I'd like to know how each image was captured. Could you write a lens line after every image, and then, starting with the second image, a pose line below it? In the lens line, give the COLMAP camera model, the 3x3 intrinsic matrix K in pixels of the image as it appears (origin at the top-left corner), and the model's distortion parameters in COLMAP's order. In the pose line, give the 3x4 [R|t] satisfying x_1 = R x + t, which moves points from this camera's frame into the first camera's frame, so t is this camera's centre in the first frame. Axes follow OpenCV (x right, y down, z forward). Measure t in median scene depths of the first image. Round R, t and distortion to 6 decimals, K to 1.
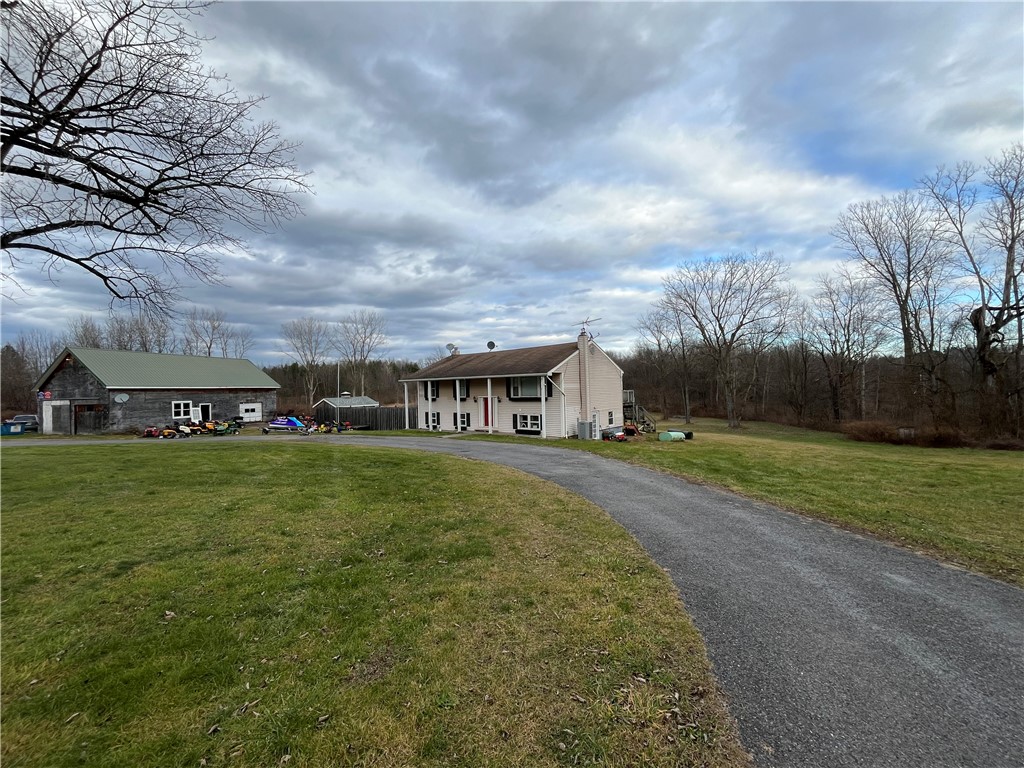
lens RADIAL K [[413.5, 0, 514.2], [0, 413.5, 383.1], [0, 0, 1]] dist [-0.003960, -0.000648]
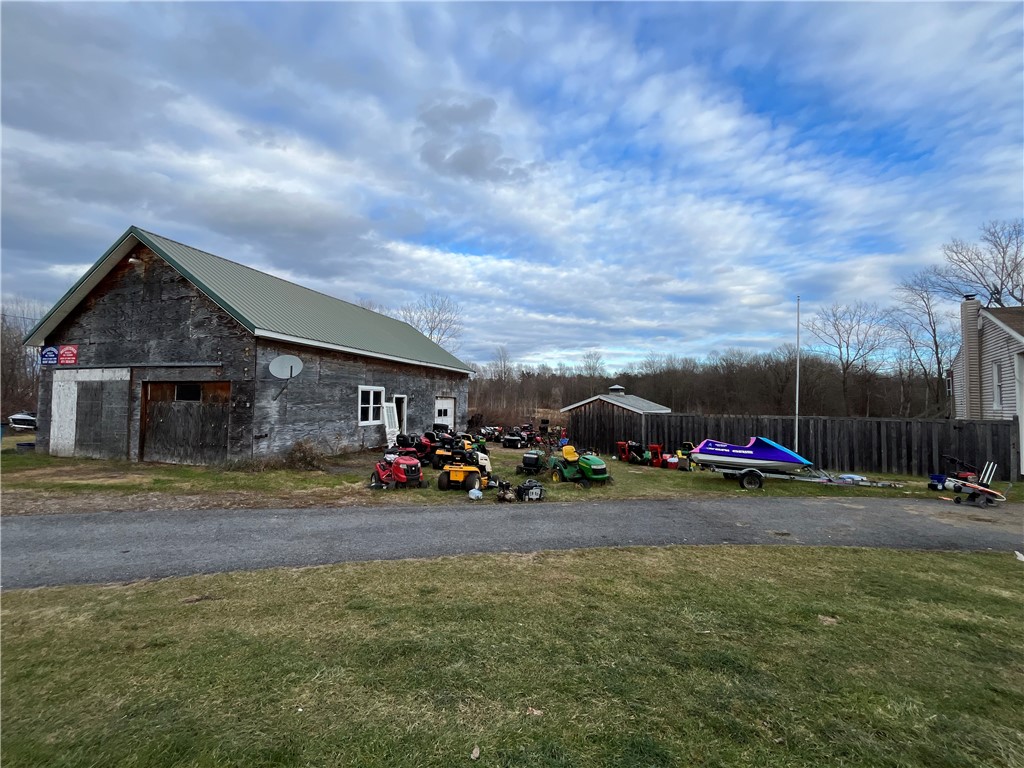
lens RADIAL K [[413.5, 0, 511.5], [0, 413.5, 383.2], [0, 0, 1]] dist [-0.003960, -0.000648]
pose [[0.999025, 0.038593, 0.021417, -0.728469], [-0.038005, 0.998906, -0.027236, 0.050877], [-0.022444, 0.026396, 0.999400, 0.606151]]
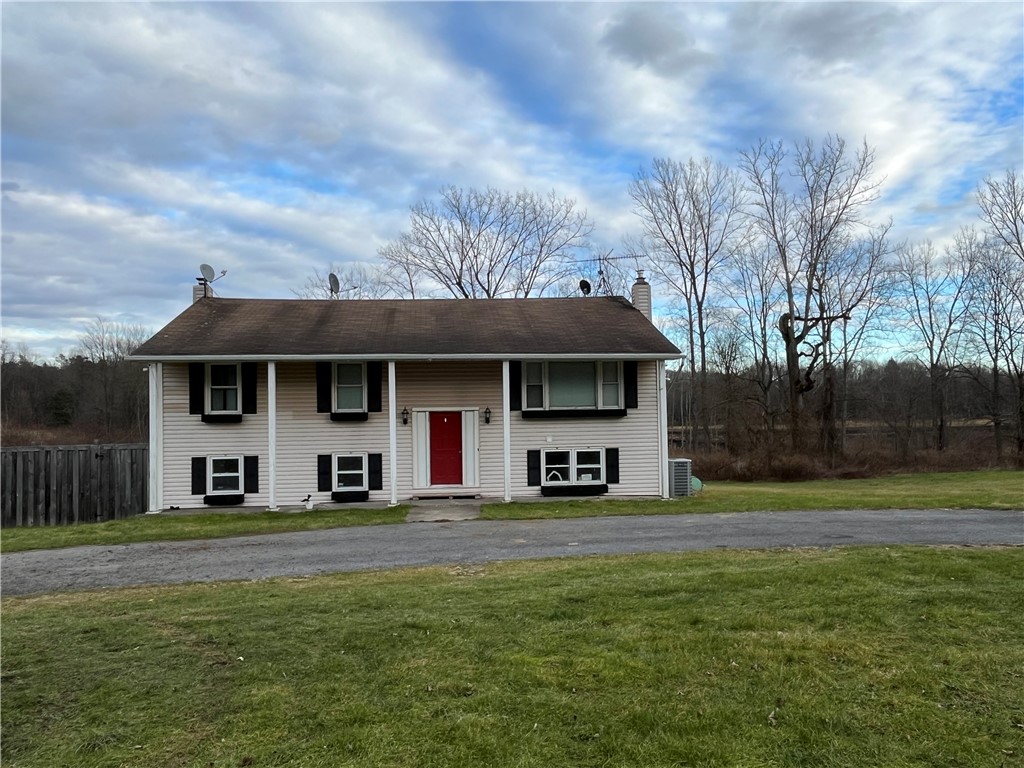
lens RADIAL K [[828.1, 0, 542.5], [0, 828.1, 389.7], [0, 0, 1]] dist [-0.014922, 0.003827]
pose [[0.699550, 0.030740, 0.713922, -0.477809], [-0.012465, 0.999447, -0.030819, 0.031975], [-0.714475, 0.012660, 0.699547, 0.329285]]
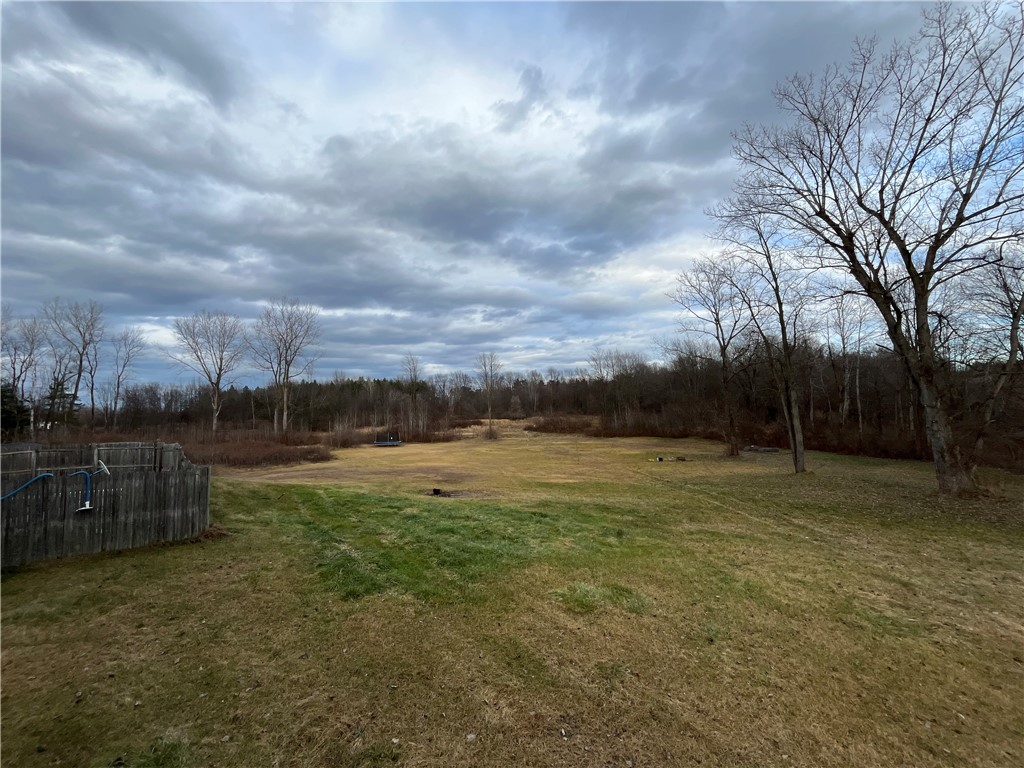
lens RADIAL K [[413.5, 0, 506.6], [0, 413.5, 382.6], [0, 0, 1]] dist [-0.003960, -0.000648]
pose [[0.995023, -0.015268, -0.098469, 0.307873], [0.010170, 0.998592, -0.052072, 0.041767], [0.099125, 0.050812, 0.993777, 1.071368]]
